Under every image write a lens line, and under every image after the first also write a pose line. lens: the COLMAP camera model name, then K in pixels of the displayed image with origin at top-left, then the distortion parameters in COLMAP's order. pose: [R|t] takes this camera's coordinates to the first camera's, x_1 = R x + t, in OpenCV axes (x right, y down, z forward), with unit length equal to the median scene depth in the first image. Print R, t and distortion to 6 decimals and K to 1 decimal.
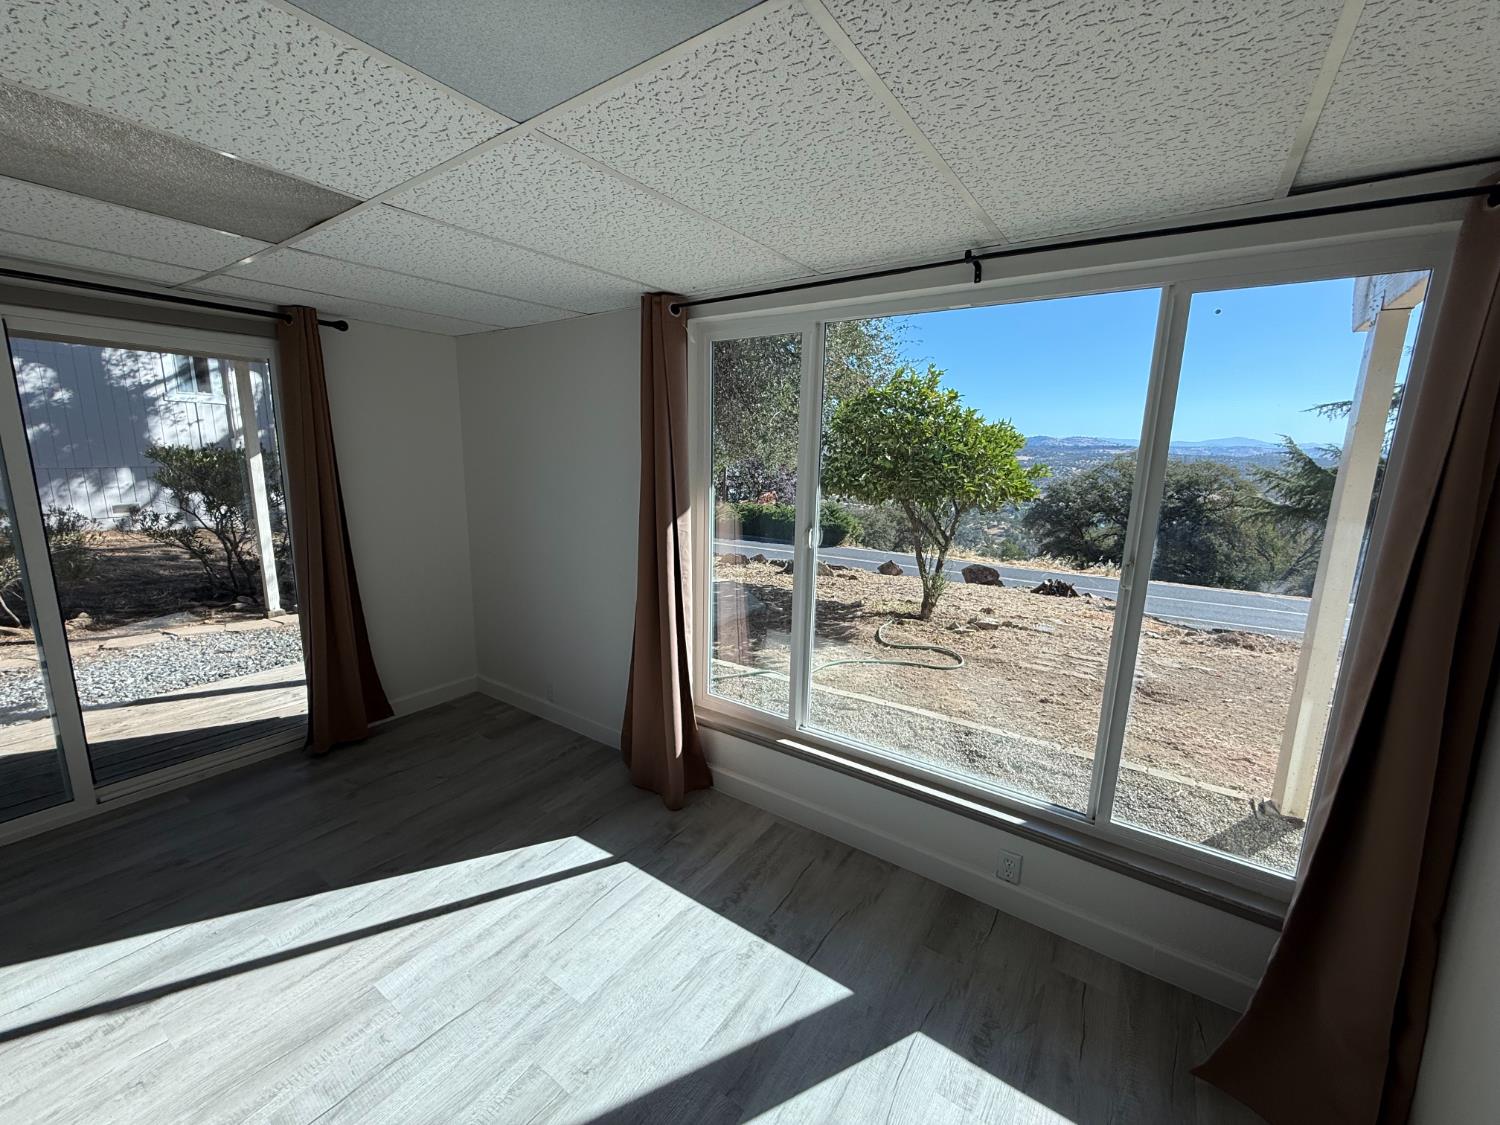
lens RADIAL K [[598.4, 0, 744.6], [0, 598.4, 561.2], [0, 0, 1]] dist [0.001031, 0.000306]
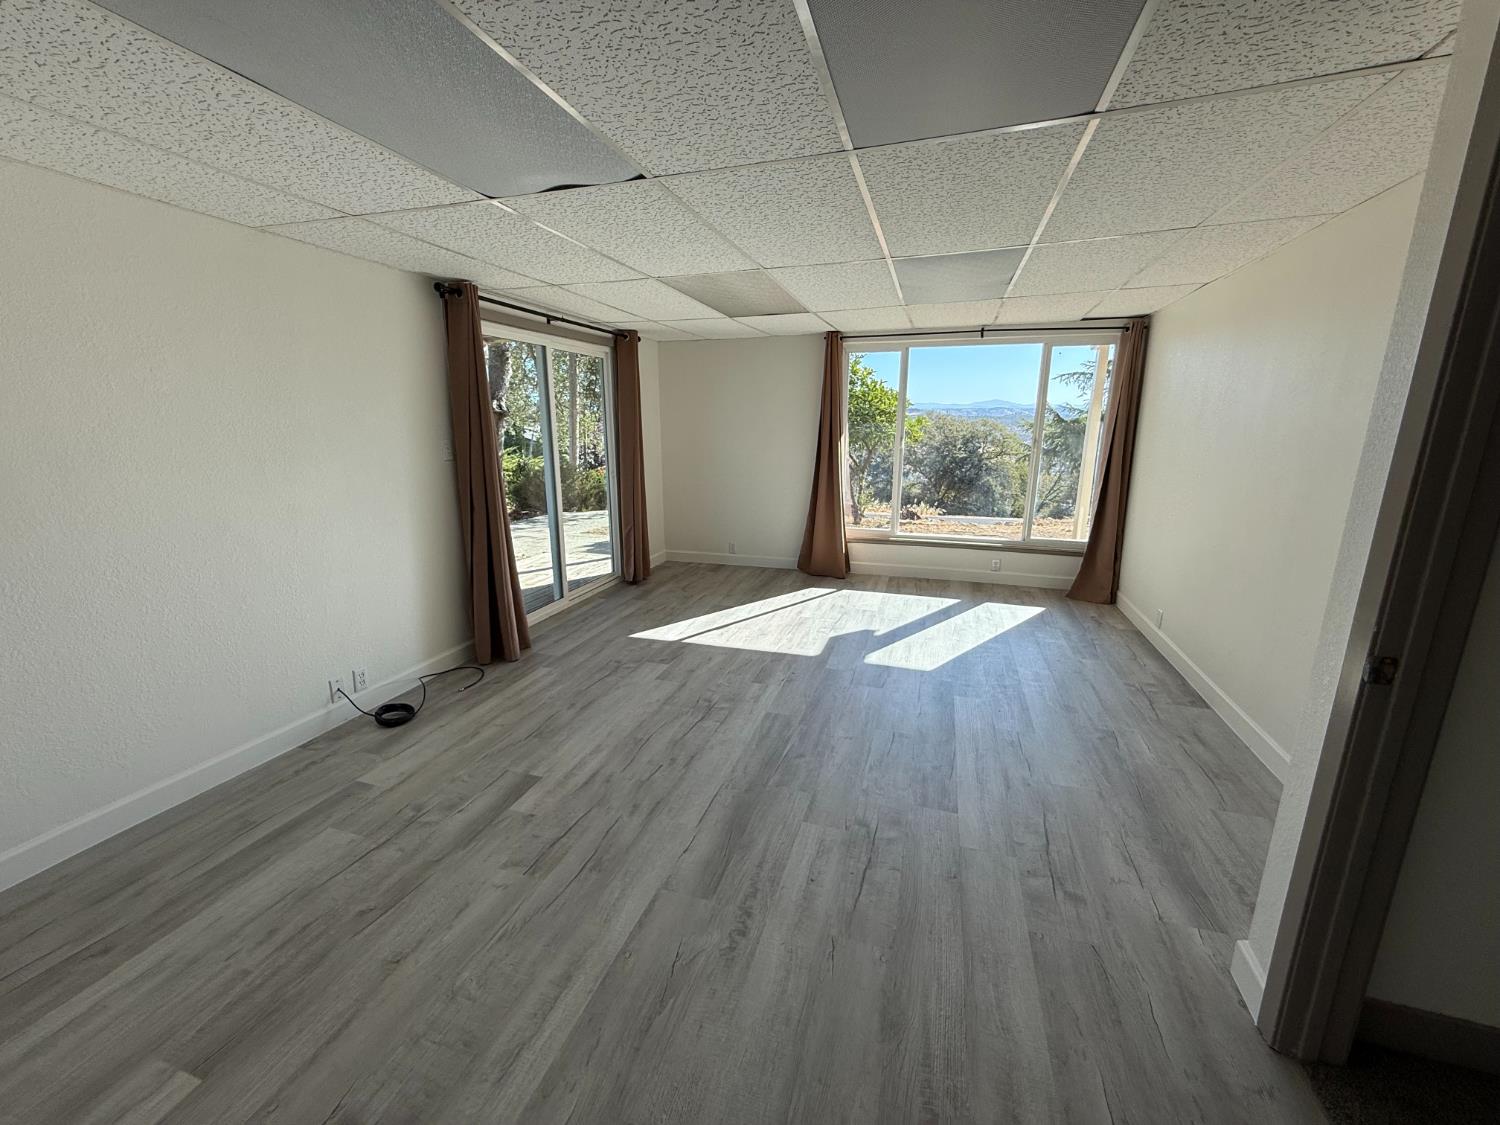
lens RADIAL K [[598.4, 0, 744.6], [0, 598.4, 561.2], [0, 0, 1]] dist [0.001031, 0.000306]
pose [[0.957279, -0.088970, 0.275140, -1.260533], [0.074824, 0.995298, 0.061509, 0.246832], [-0.279319, -0.038294, 0.959434, -1.134393]]
